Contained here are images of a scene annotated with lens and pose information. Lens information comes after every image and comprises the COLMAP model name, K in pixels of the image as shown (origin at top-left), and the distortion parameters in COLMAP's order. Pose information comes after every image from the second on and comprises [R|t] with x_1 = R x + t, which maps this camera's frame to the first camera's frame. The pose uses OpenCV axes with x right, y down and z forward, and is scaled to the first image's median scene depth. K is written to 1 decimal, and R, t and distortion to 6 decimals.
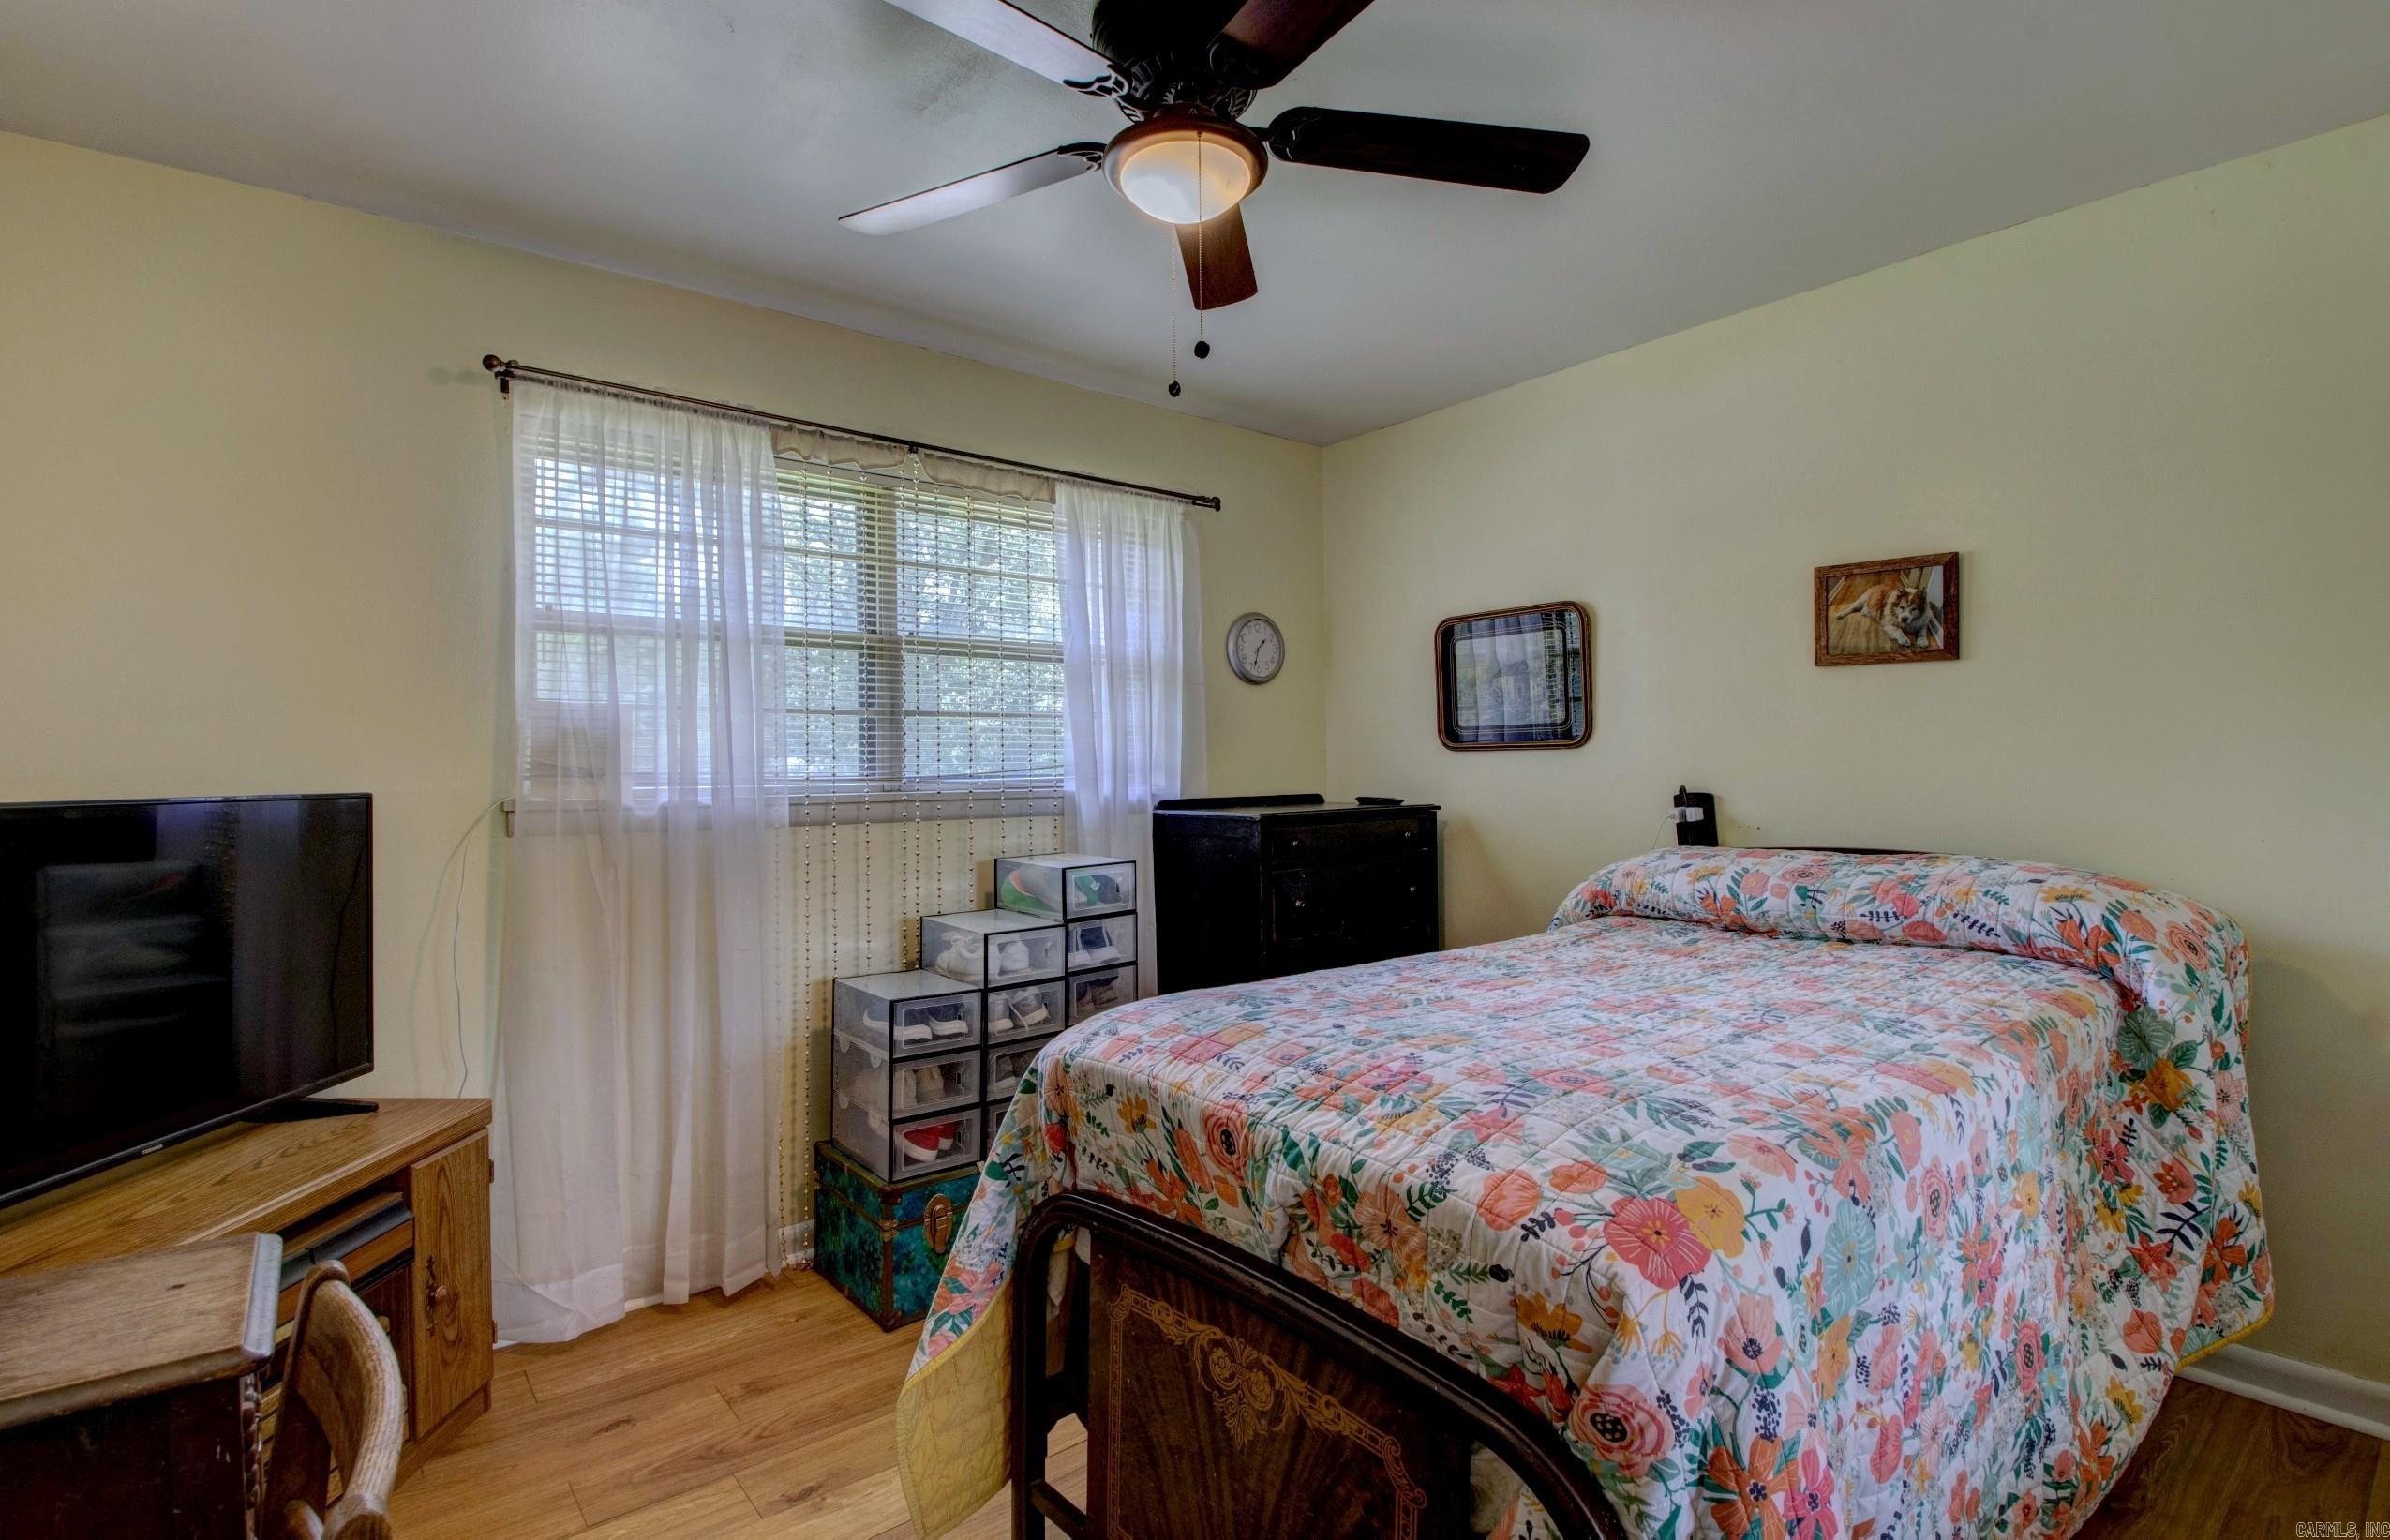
lens RADIAL K [[1094.4, 0, 1194.8], [0, 1094.4, 759.6], [0, 0, 1]] dist [0.029903, -0.036285]
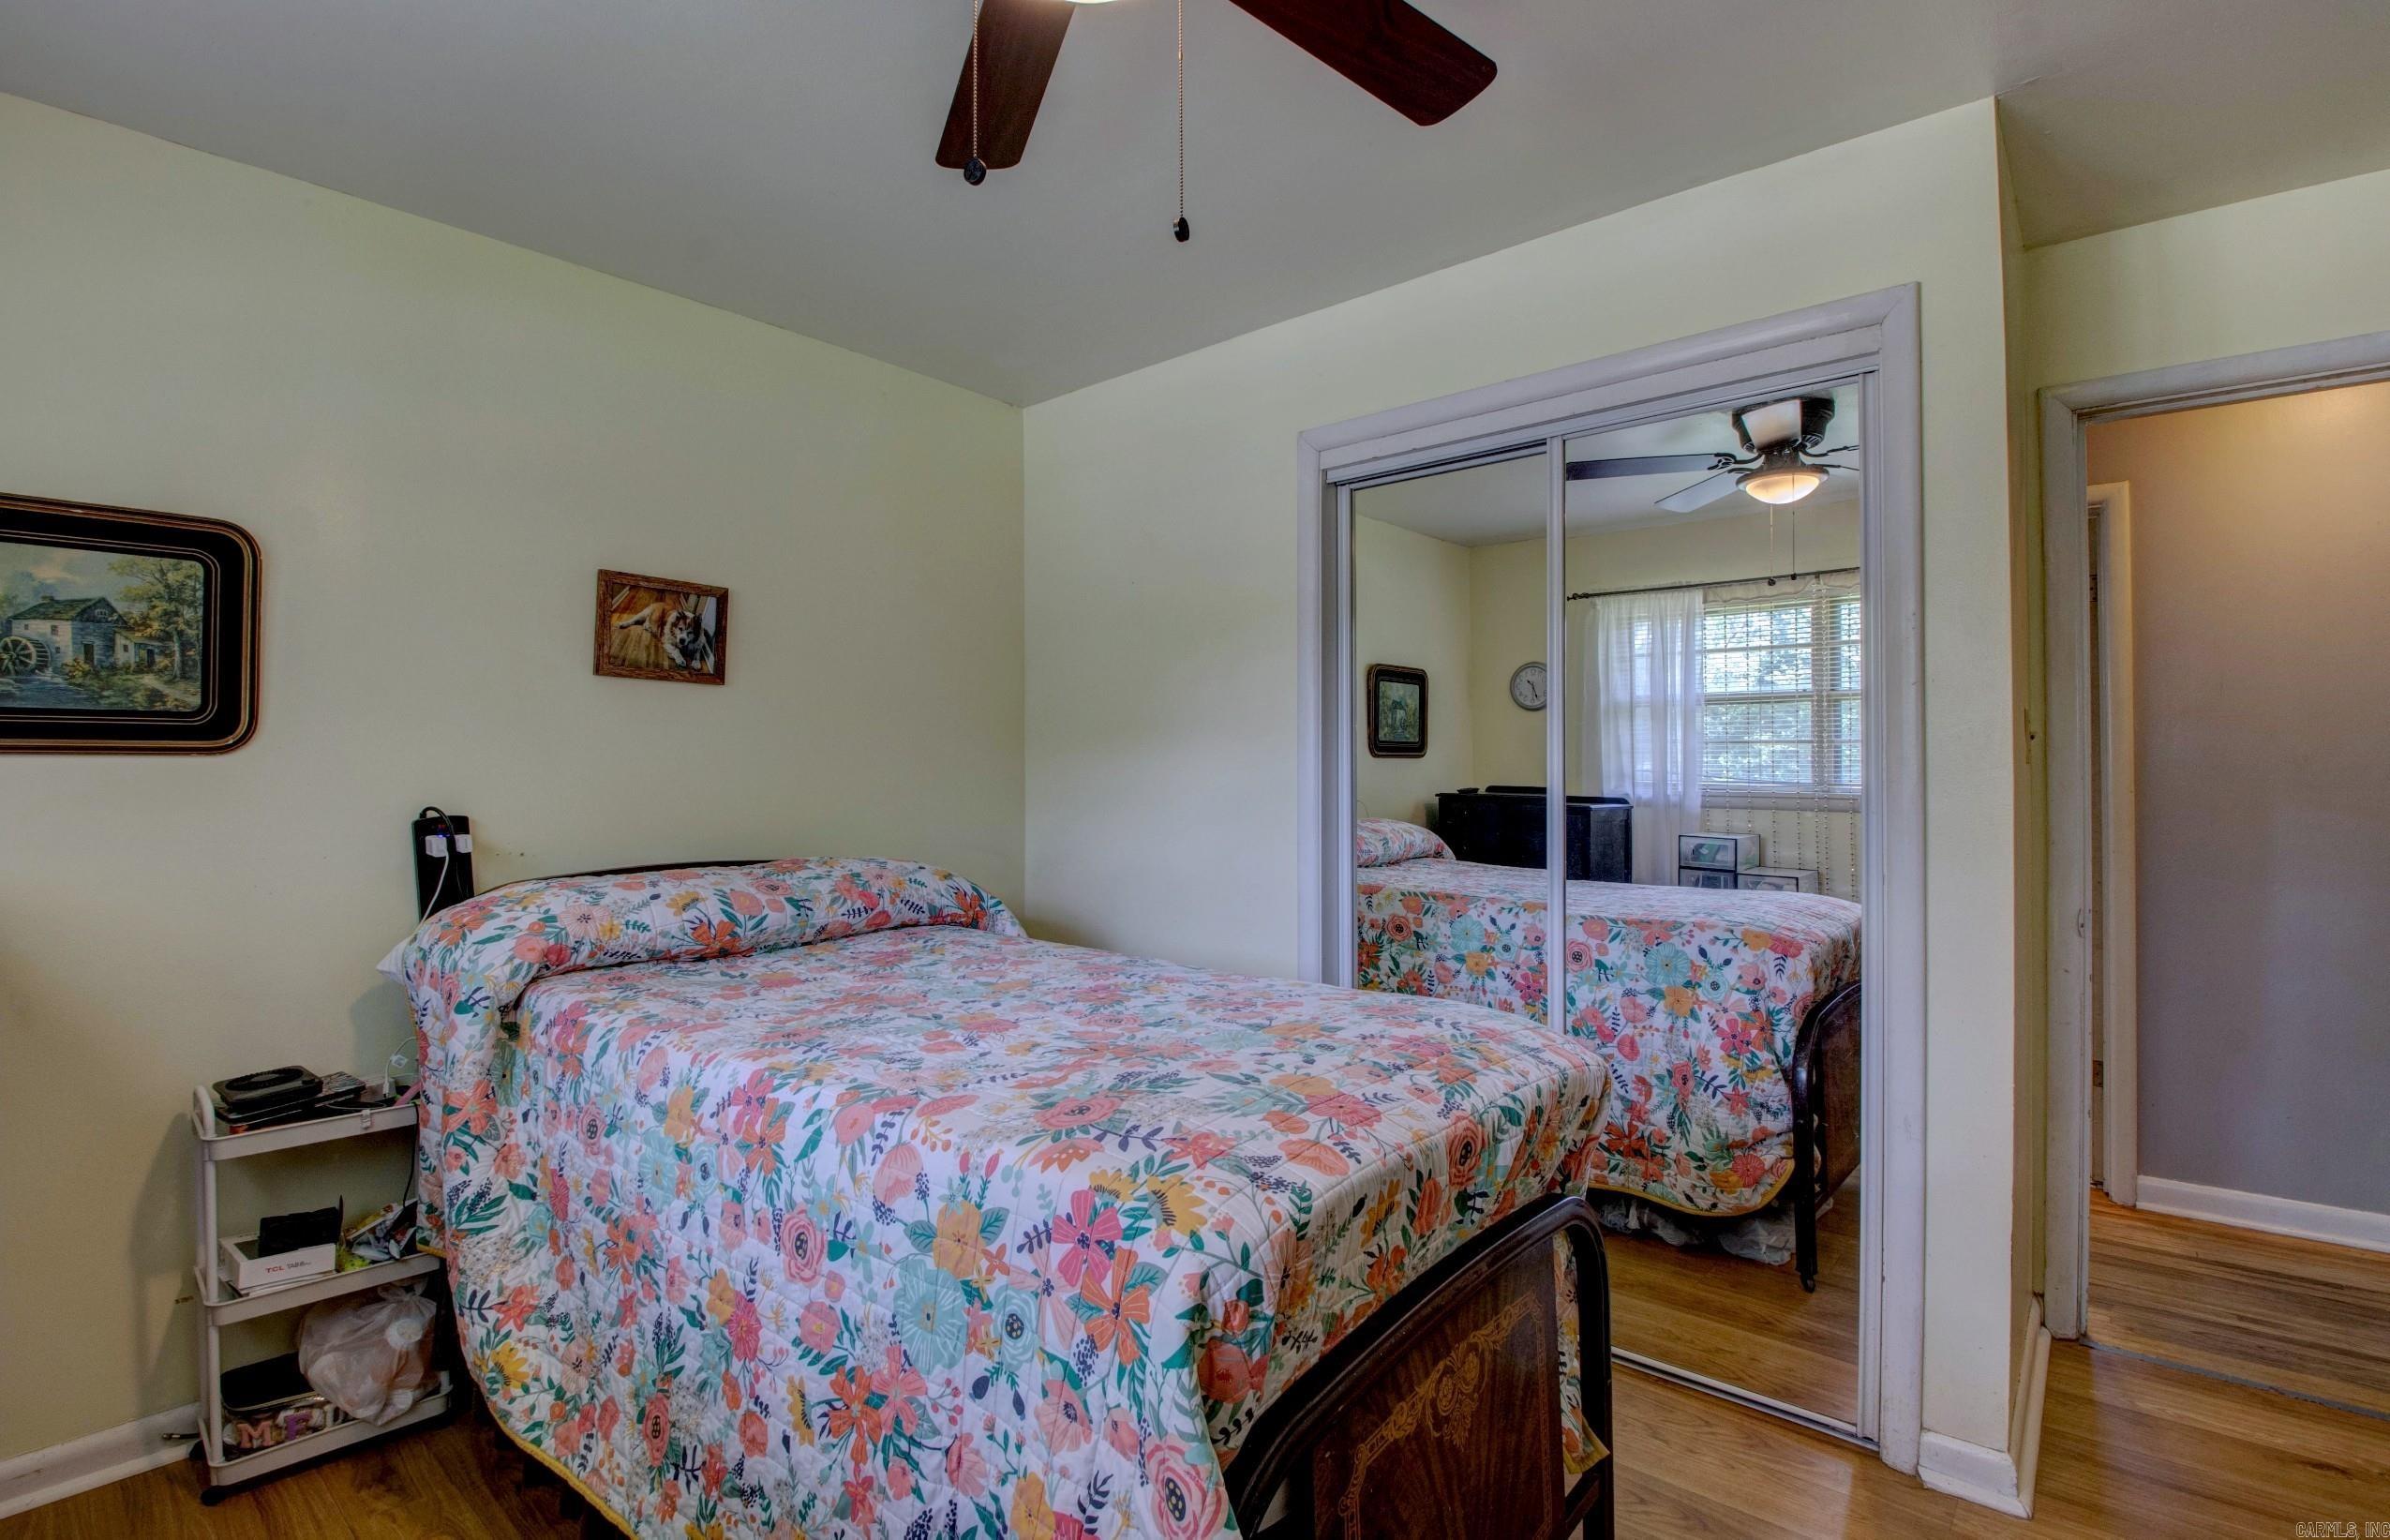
lens RADIAL K [[1094.4, 0, 1194.8], [0, 1094.4, 759.6], [0, 0, 1]] dist [0.029903, -0.036285]
pose [[-0.146490, 0.018786, 0.989034, -0.456298], [-0.001218, 0.999815, -0.019171, 0.004476], [-0.989211, -0.004013, -0.146440, 0.679257]]
